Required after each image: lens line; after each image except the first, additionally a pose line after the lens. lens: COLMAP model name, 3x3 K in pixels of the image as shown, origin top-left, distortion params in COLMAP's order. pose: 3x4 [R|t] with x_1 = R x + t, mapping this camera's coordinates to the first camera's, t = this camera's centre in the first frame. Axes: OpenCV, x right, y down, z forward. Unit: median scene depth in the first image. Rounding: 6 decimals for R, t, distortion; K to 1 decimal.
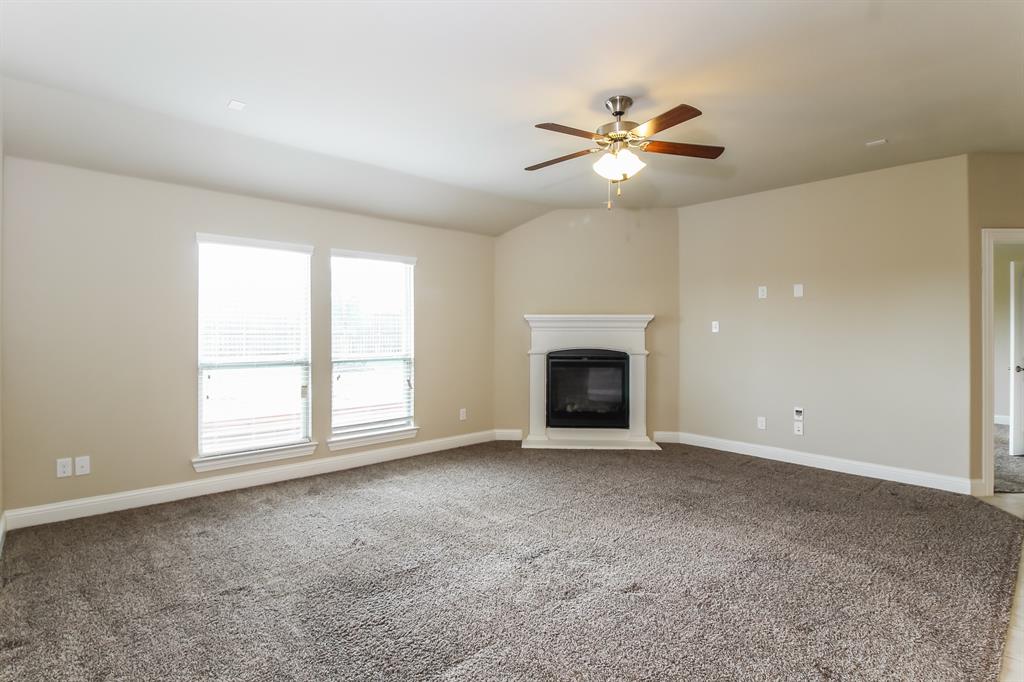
lens RADIAL K [[513.7, 0, 512.5], [0, 513.7, 323.8], [0, 0, 1]] dist [0.000223, -0.000414]
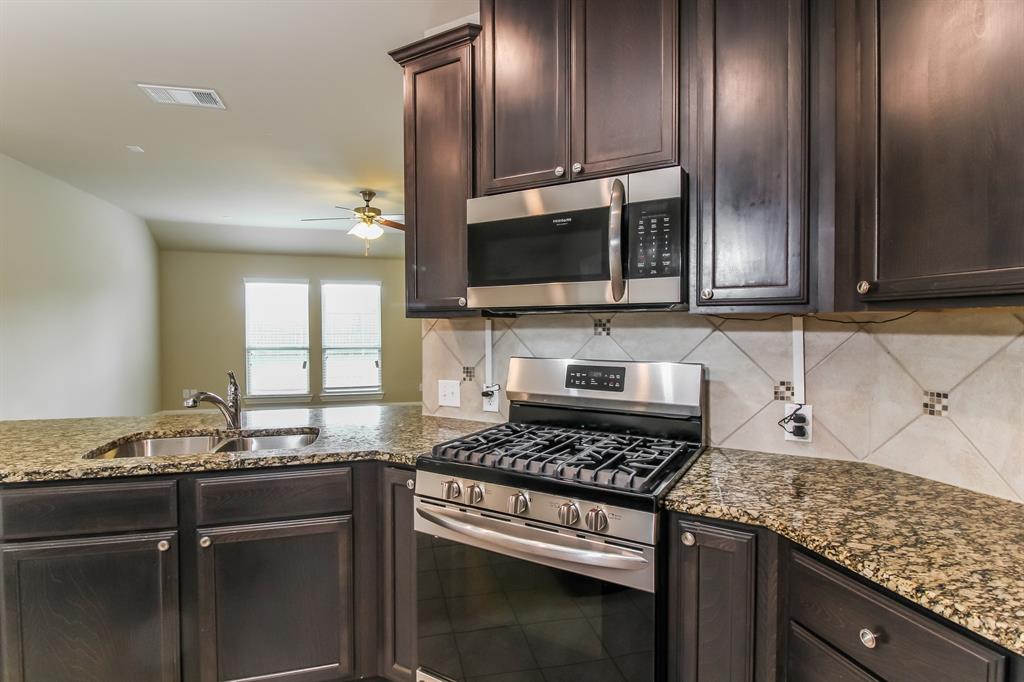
lens RADIAL K [[519.7, 0, 479.5], [0, 519.7, 326.4], [0, 0, 1]] dist [-0.014007, -0.001185]
pose [[0.877452, -0.007465, -0.479606, 0.807220], [0.011970, 0.999908, 0.006336, -0.000363], [0.479514, -0.011301, 0.877461, -0.199226]]
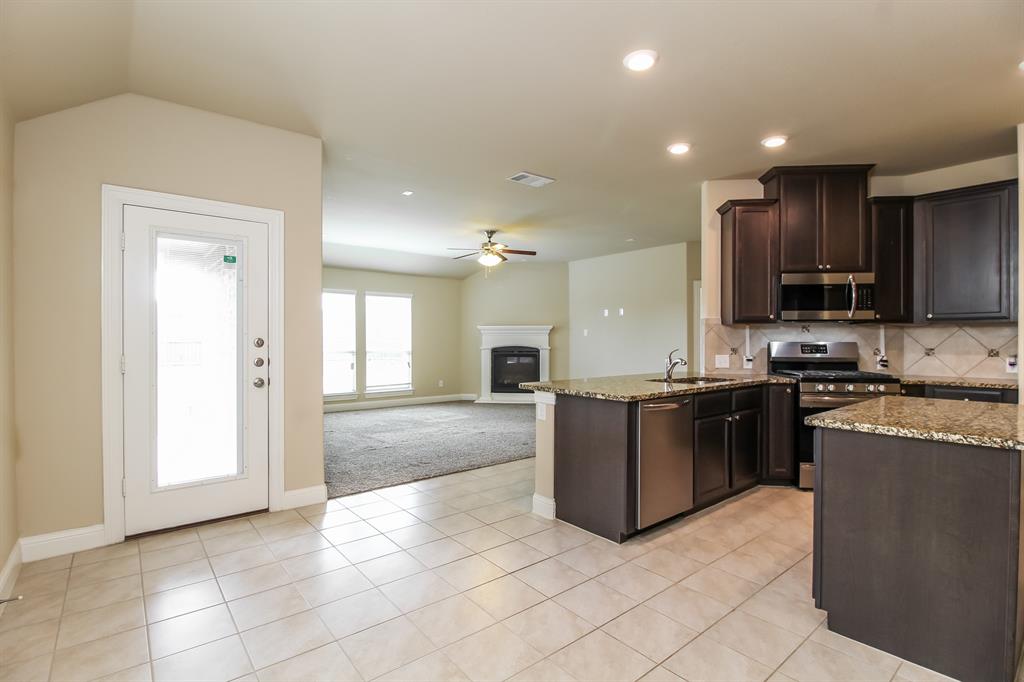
lens RADIAL K [[485.8, 0, 508.2], [0, 485.8, 335.5], [0, 0, 1]] dist [0.010822, -0.019291]
pose [[0.998157, -0.004525, -0.060518, 0.252447], [0.004710, 0.999985, 0.002900, 0.010480], [0.060504, -0.003179, 0.998163, -0.684750]]
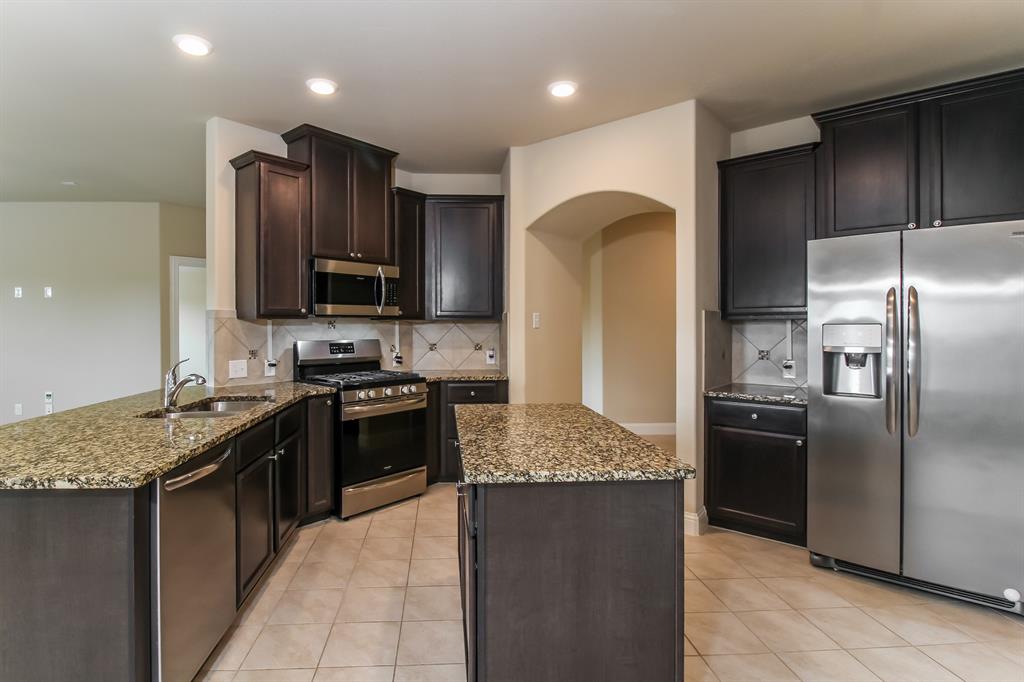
lens RADIAL K [[519.7, 0, 479.5], [0, 519.7, 326.4], [0, 0, 1]] dist [-0.014007, -0.001185]
pose [[0.629201, -0.008335, 0.777198, 0.251920], [-0.002517, 0.999915, 0.012761, -0.003951], [-0.777239, -0.009986, 0.629127, -0.476606]]
